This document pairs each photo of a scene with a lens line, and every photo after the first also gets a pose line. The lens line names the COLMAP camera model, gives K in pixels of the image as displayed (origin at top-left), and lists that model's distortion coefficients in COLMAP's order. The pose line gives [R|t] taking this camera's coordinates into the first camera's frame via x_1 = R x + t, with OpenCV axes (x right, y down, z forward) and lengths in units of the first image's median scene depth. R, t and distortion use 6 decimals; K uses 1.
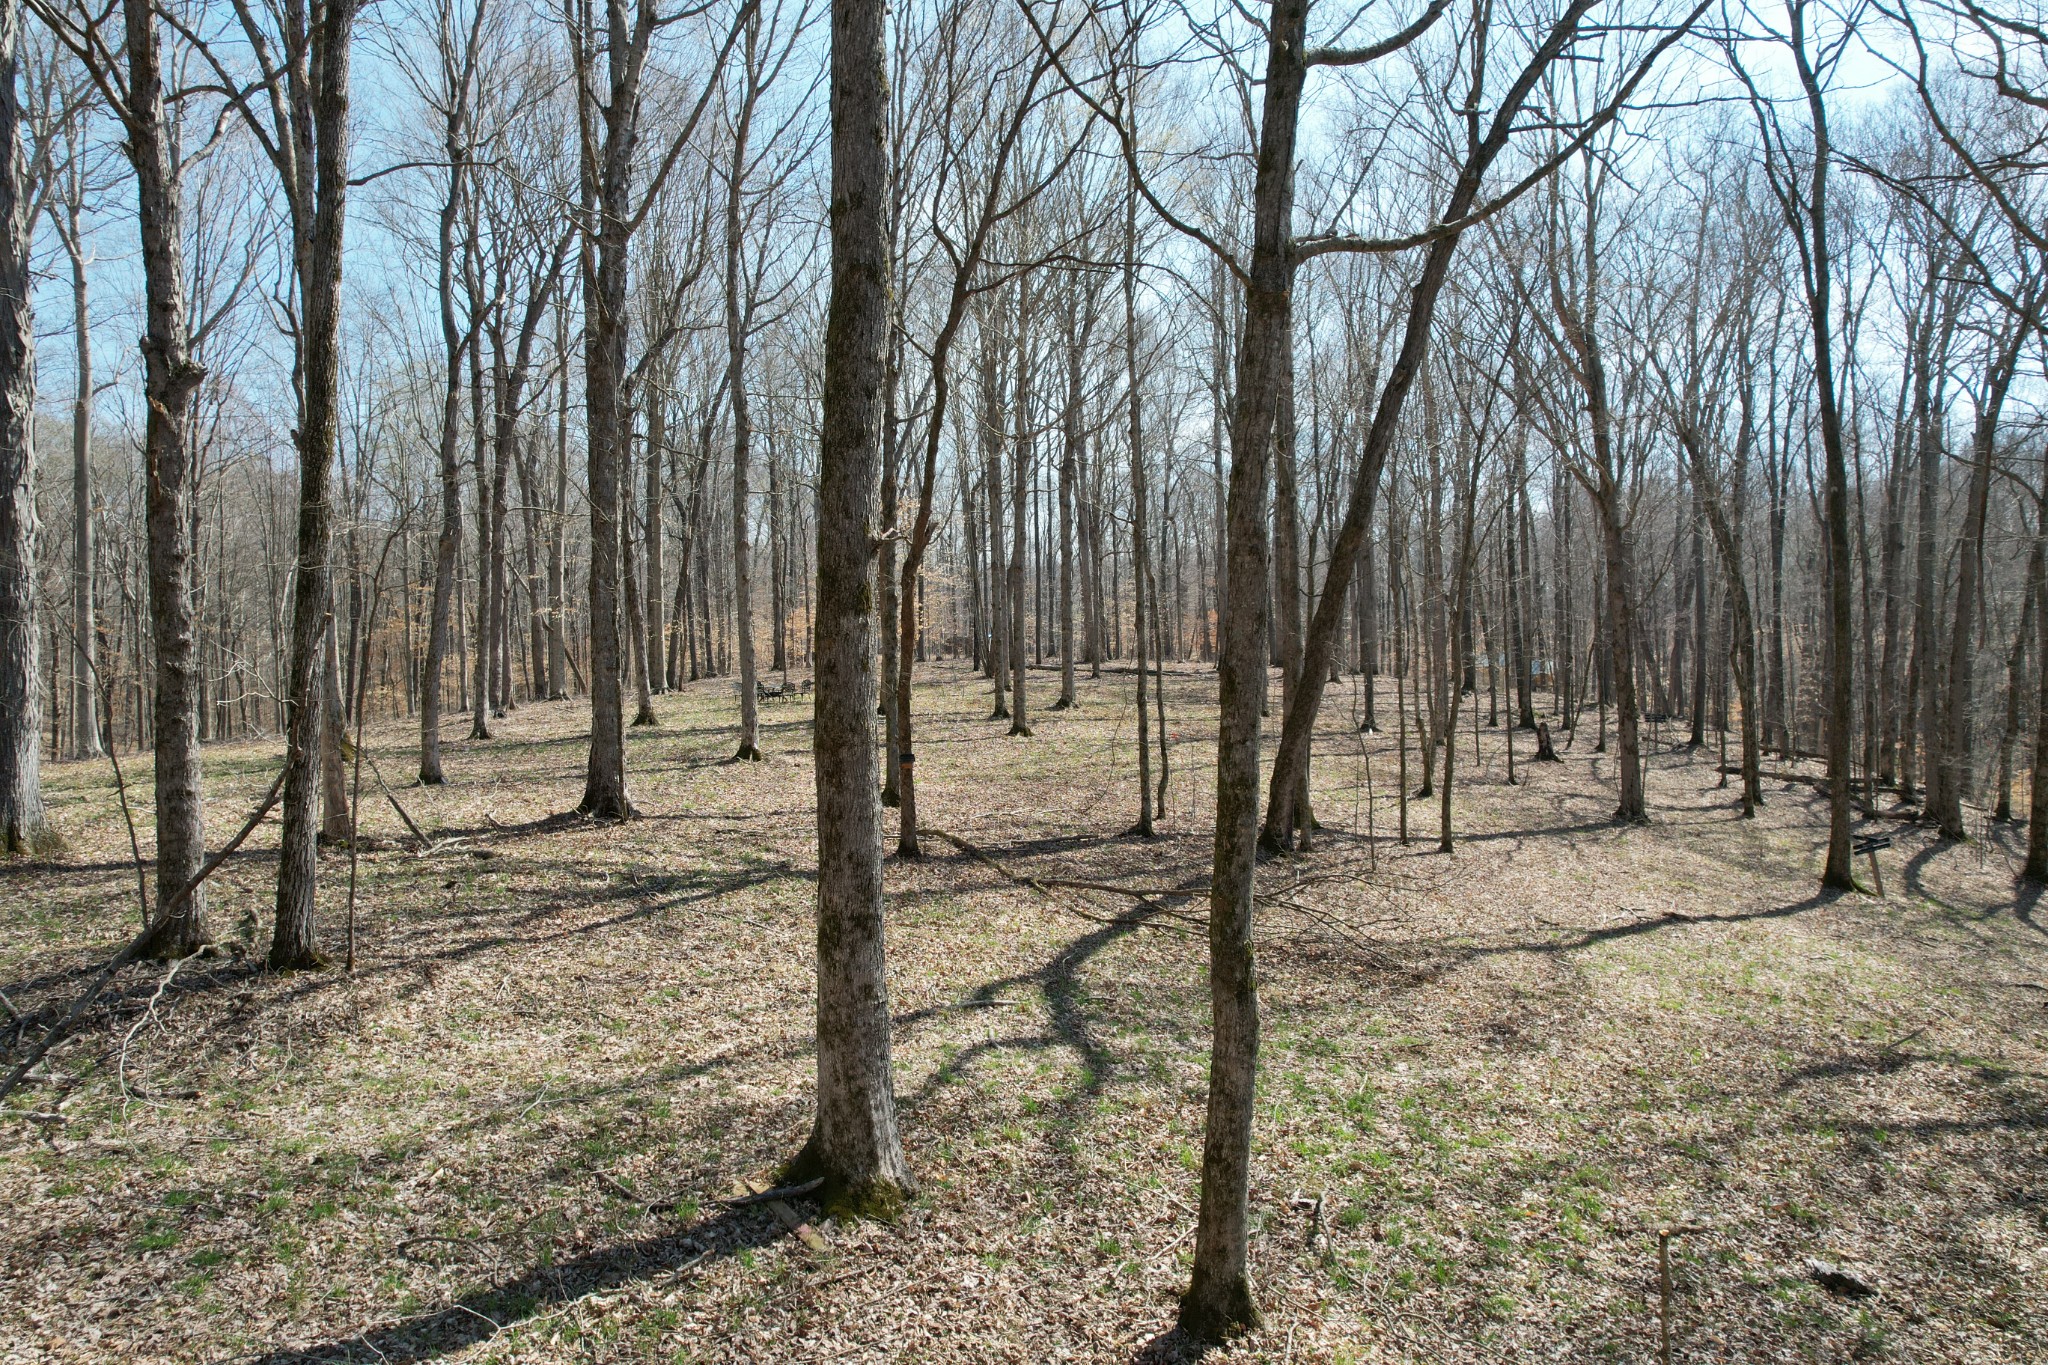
lens RADIAL K [[1306.4, 0, 1030.3], [0, 1306.4, 688.6], [0, 0, 1]] dist [-0.082875, 0.075270]
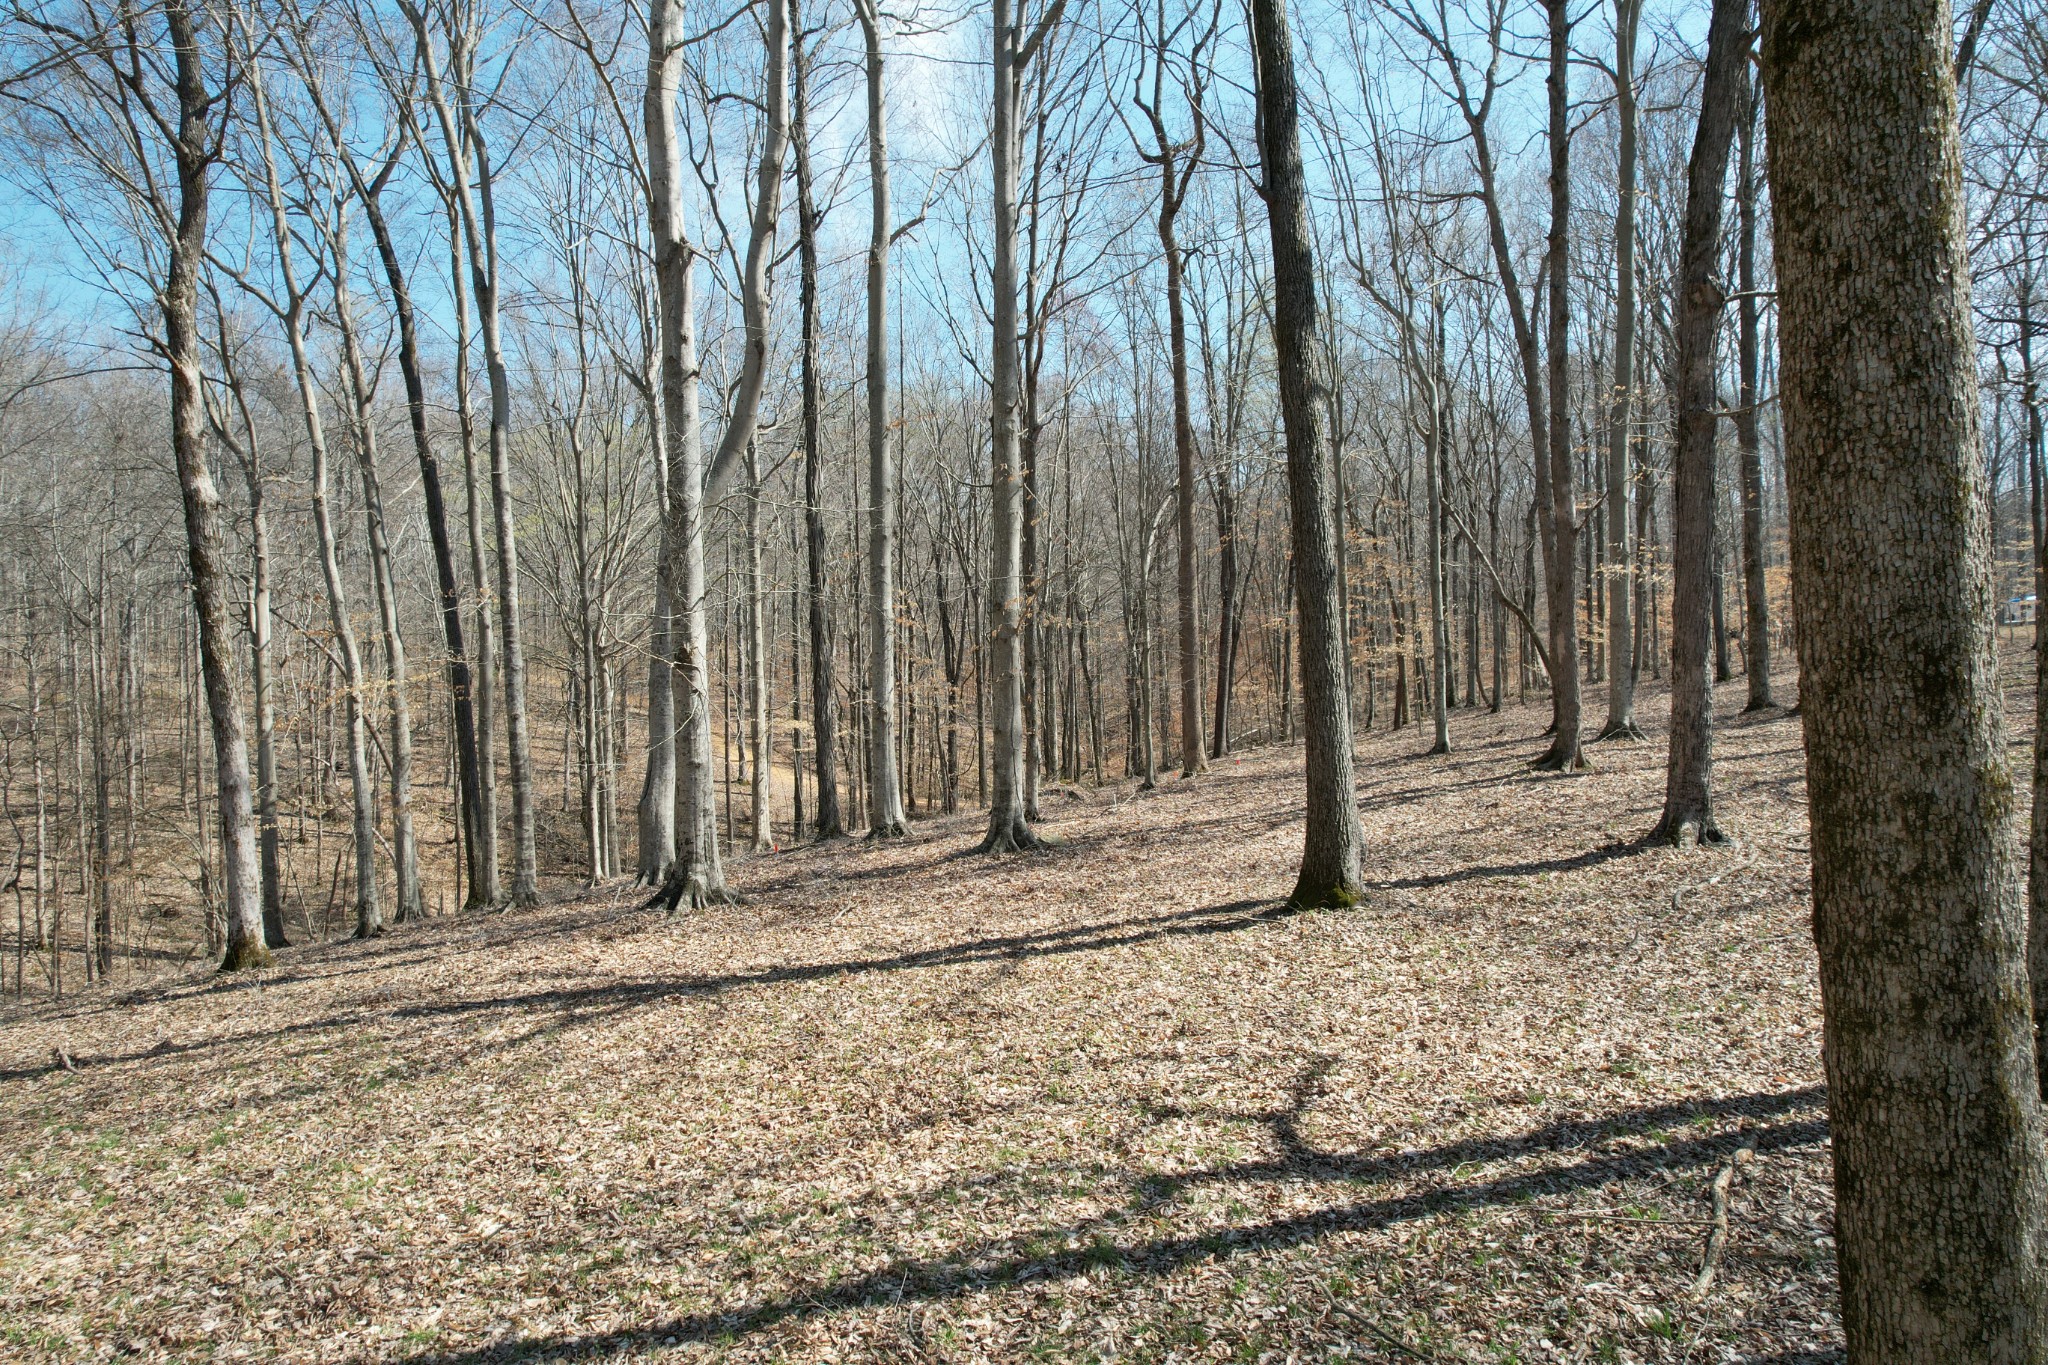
lens RADIAL K [[1306.4, 0, 1030.3], [0, 1306.4, 688.6], [0, 0, 1]] dist [-0.082875, 0.075270]
pose [[0.829700, 0.011209, -0.558097, -0.376771], [0.000052, 0.999797, 0.020156, -0.033060], [0.558210, -0.016752, 0.829531, 0.594857]]
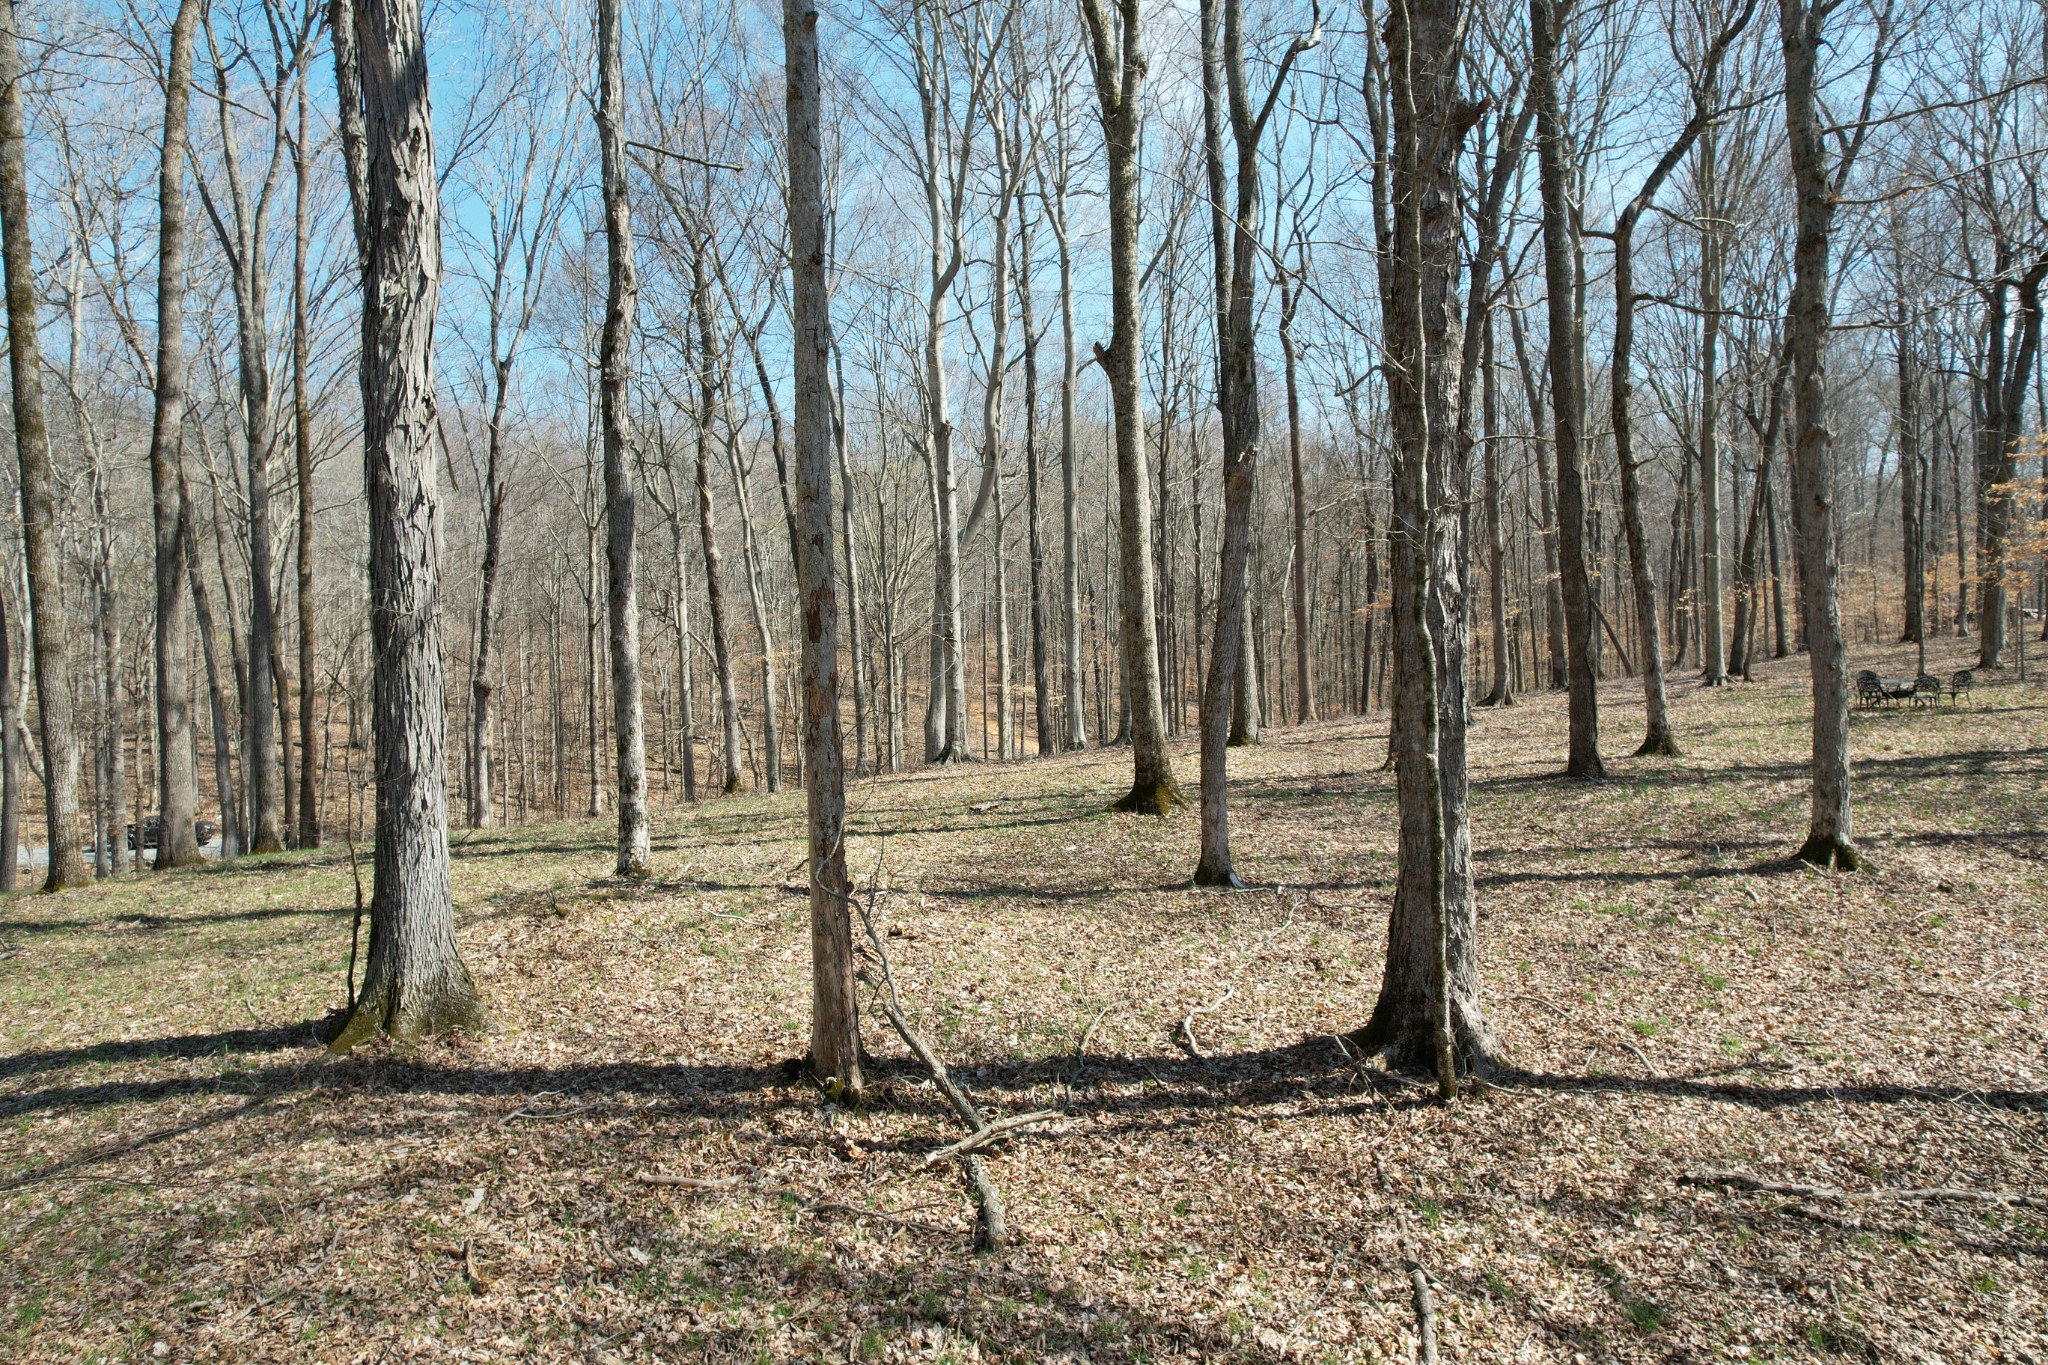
lens RADIAL K [[1306.4, 0, 1030.3], [0, 1306.4, 688.6], [0, 0, 1]] dist [-0.082875, 0.075270]
pose [[0.699442, 0.013856, -0.714555, -0.058785], [0.005317, 0.999684, 0.024589, -0.019977], [0.714669, -0.020997, 0.699147, 0.323246]]
